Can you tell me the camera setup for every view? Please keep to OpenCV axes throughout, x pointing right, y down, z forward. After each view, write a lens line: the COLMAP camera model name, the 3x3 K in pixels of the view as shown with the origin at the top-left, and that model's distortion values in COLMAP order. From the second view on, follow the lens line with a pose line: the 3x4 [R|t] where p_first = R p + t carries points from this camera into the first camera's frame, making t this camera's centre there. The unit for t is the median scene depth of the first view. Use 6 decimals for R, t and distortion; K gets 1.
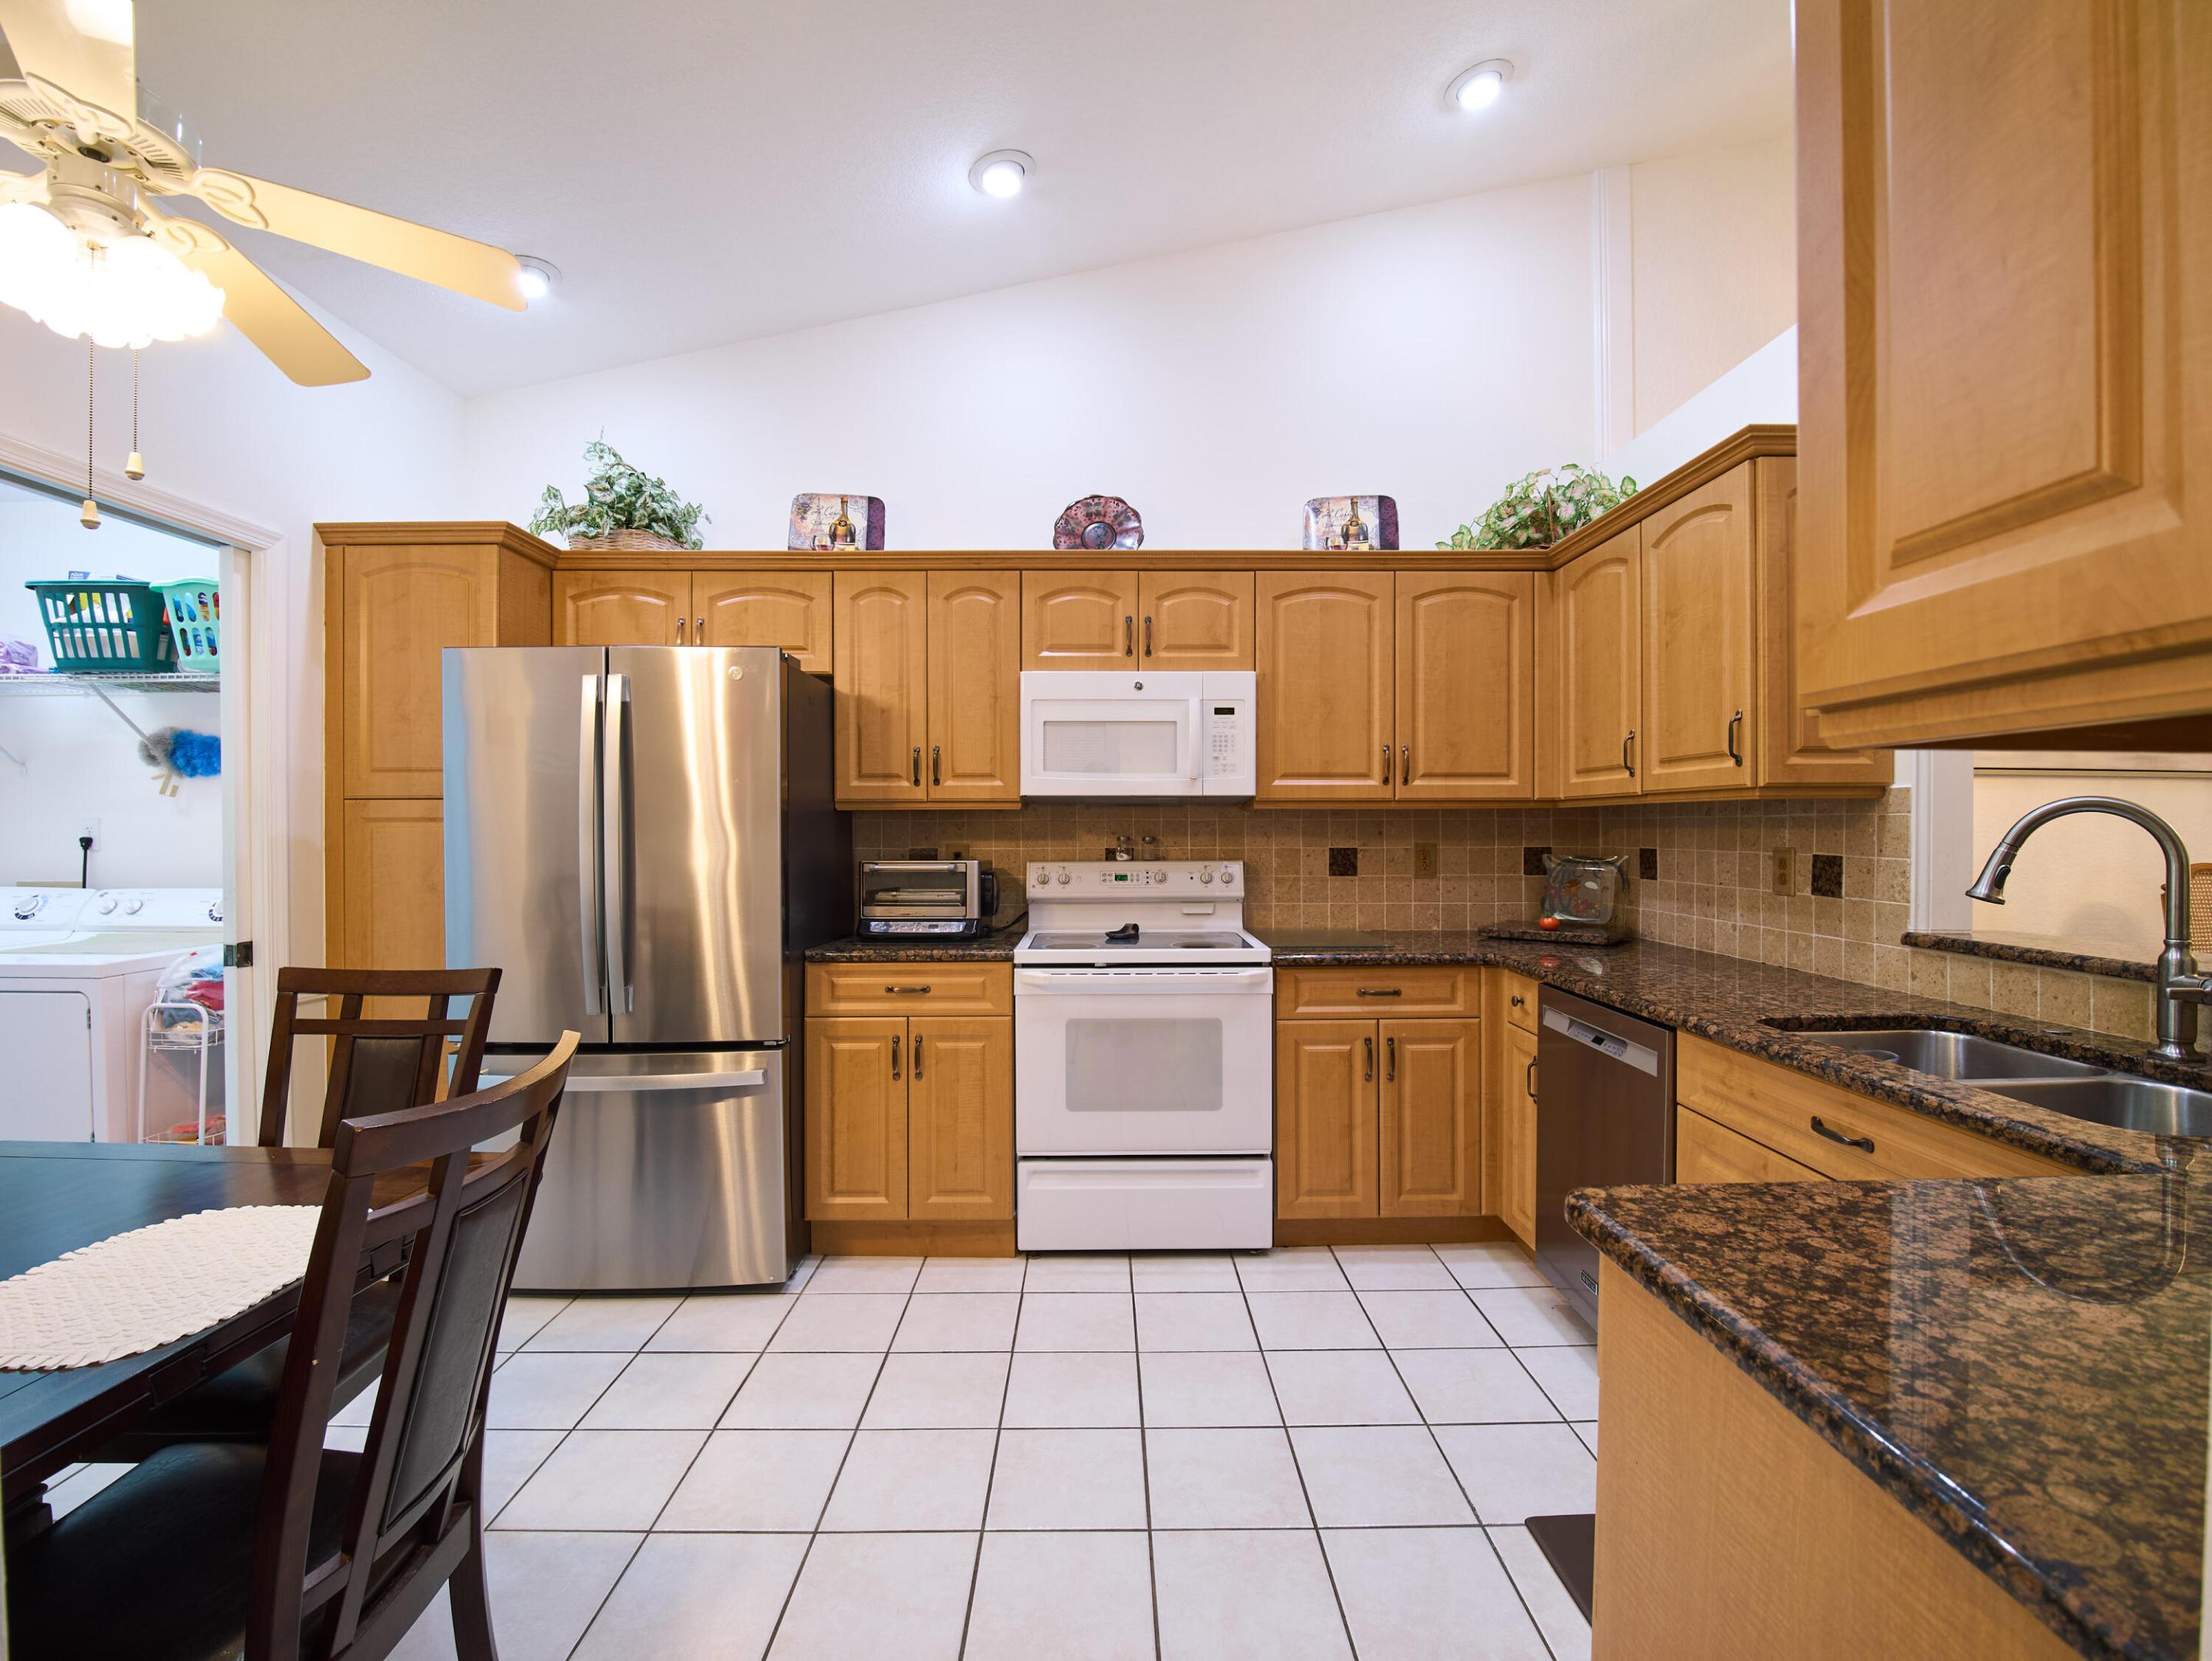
lens RADIAL K [[984.8, 0, 1103.5], [0, 984.8, 842.6], [0, 0, 1]] dist [-0.015181, -0.000545]
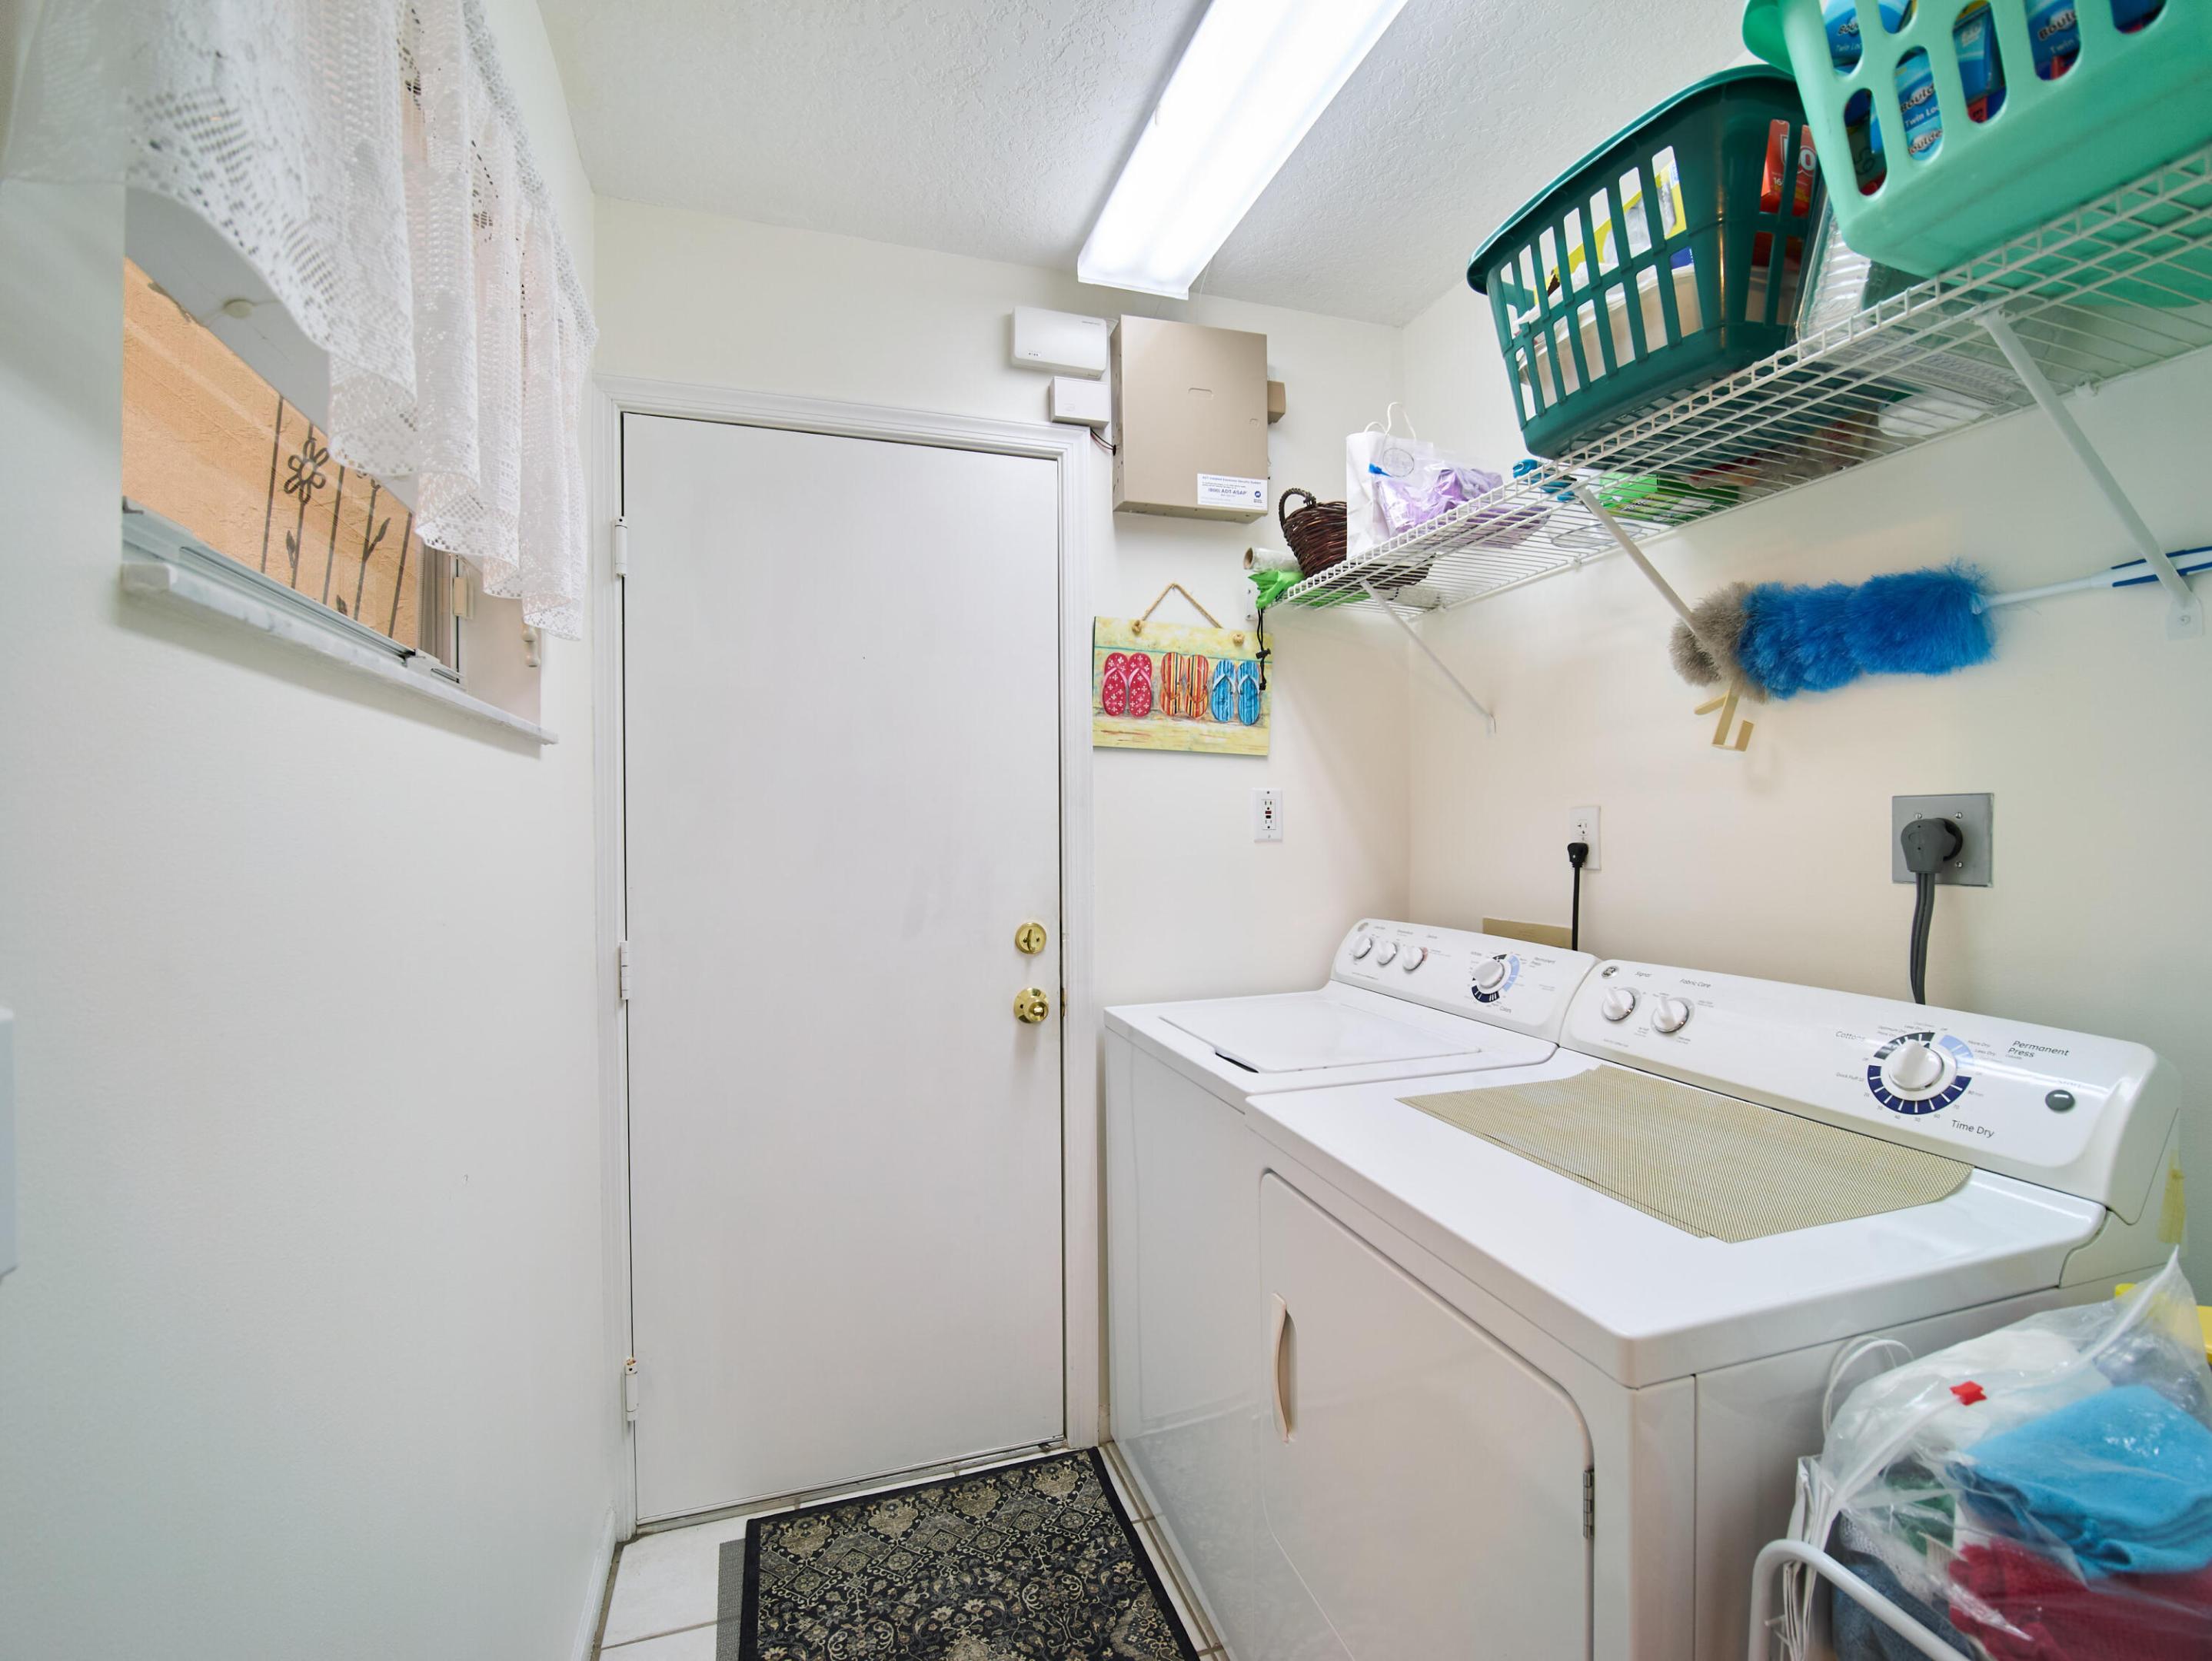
lens RADIAL K [[984.8, 0, 1105.9], [0, 984.8, 829.0], [0, 0, 1]] dist [-0.015181, -0.000545]
pose [[0.312365, -0.008091, -0.949928, -0.682528], [-0.006831, 0.999919, -0.010763, -0.006912], [0.949937, 0.009851, 0.312285, 0.643927]]
